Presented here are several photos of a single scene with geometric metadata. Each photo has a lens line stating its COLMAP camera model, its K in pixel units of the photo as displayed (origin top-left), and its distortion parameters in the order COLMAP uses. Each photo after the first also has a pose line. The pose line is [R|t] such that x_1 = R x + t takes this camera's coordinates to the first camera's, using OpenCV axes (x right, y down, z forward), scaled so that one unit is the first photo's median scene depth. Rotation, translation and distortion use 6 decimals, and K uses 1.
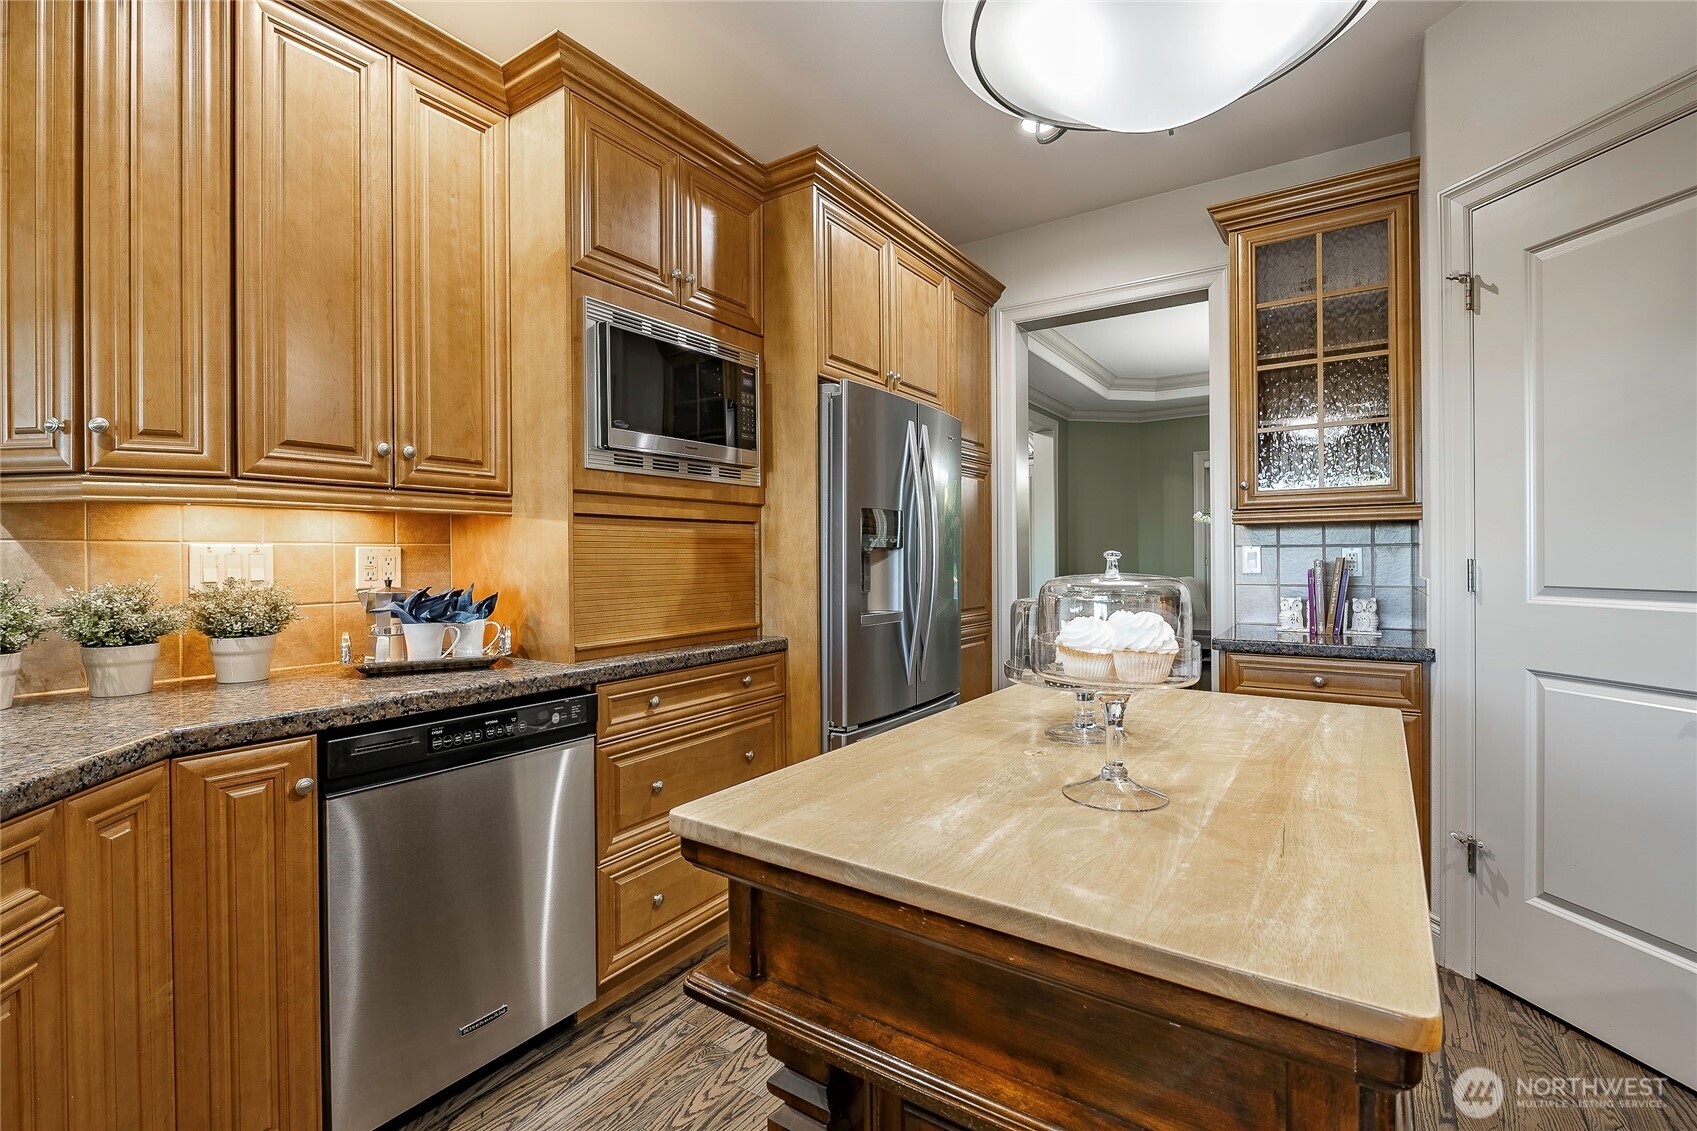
lens RADIAL K [[775.1, 0, 842.8], [0, 775.1, 562.7], [0, 0, 1]] dist [-0.003891, 0.000372]
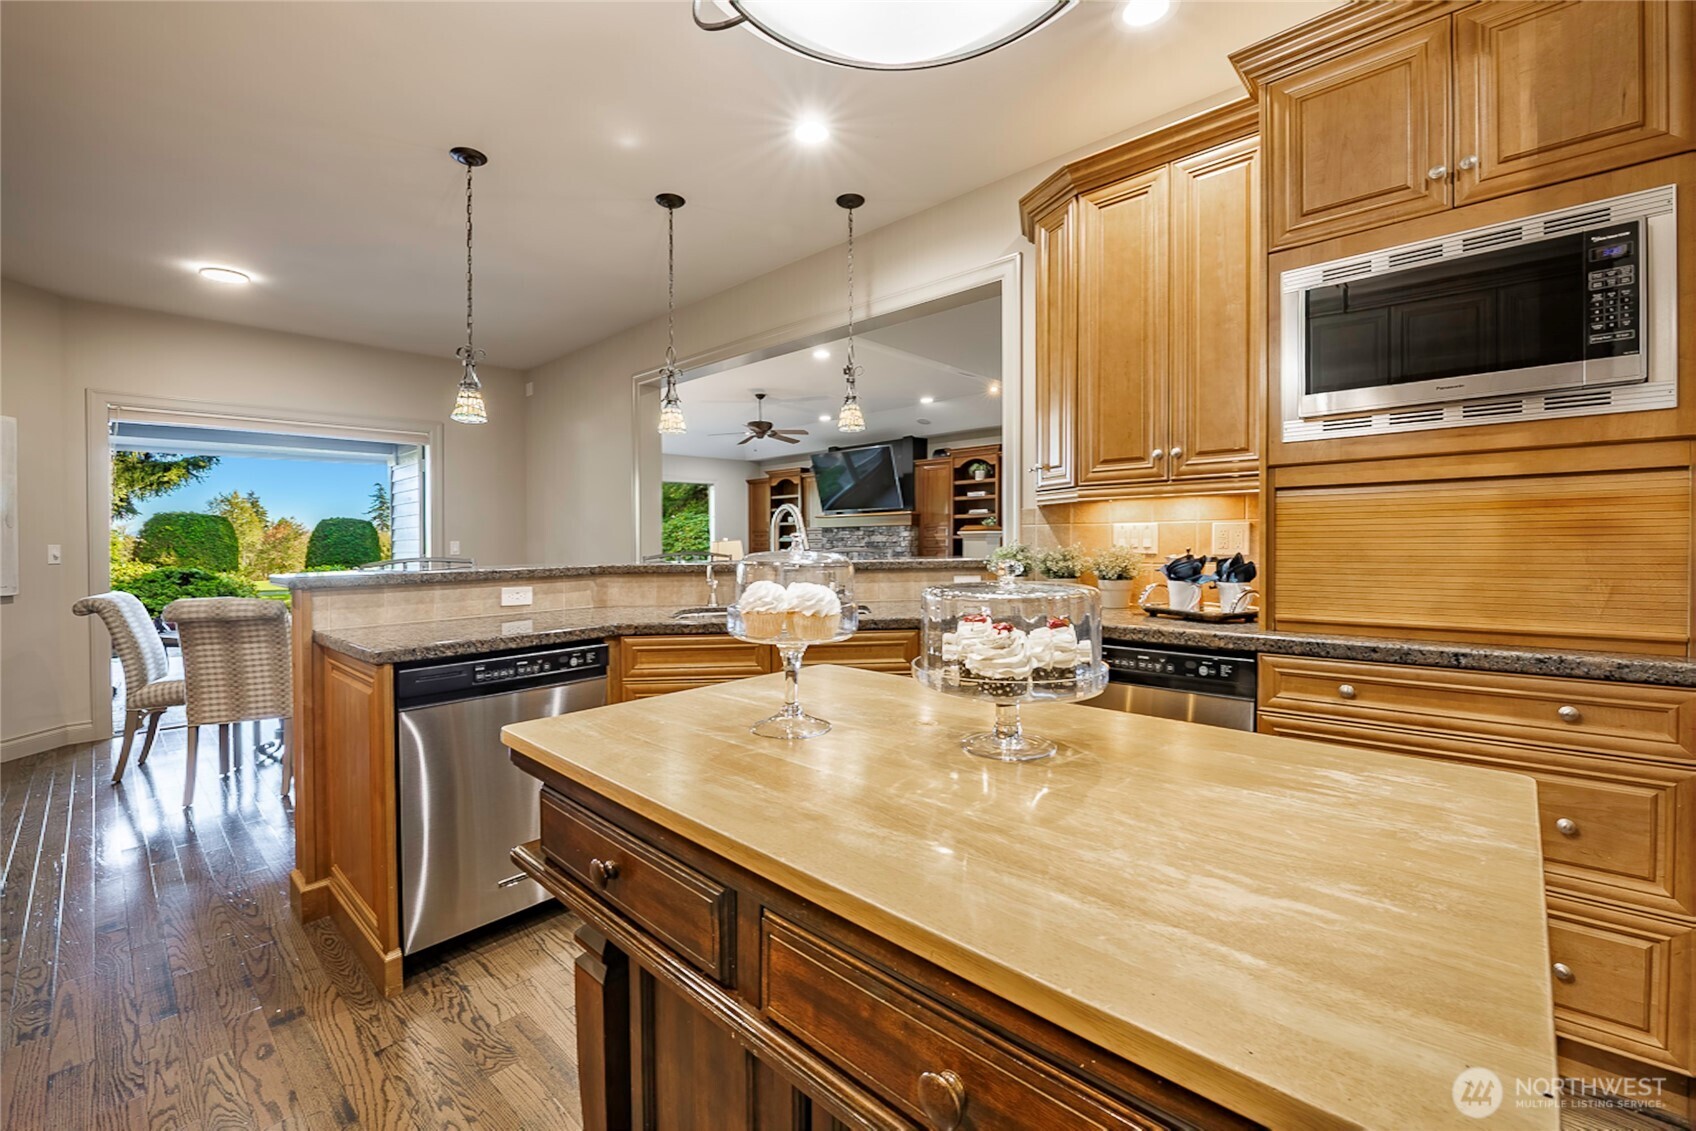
lens RADIAL K [[692.2, 0, 843.4], [0, 692.2, 544.7], [0, 0, 1]] dist [-0.022508, -0.000356]
pose [[-0.159592, 0.014729, -0.987073, 0.675861], [0.005543, 0.999886, 0.014024, -0.003405], [0.987167, -0.003234, -0.159656, 0.597203]]
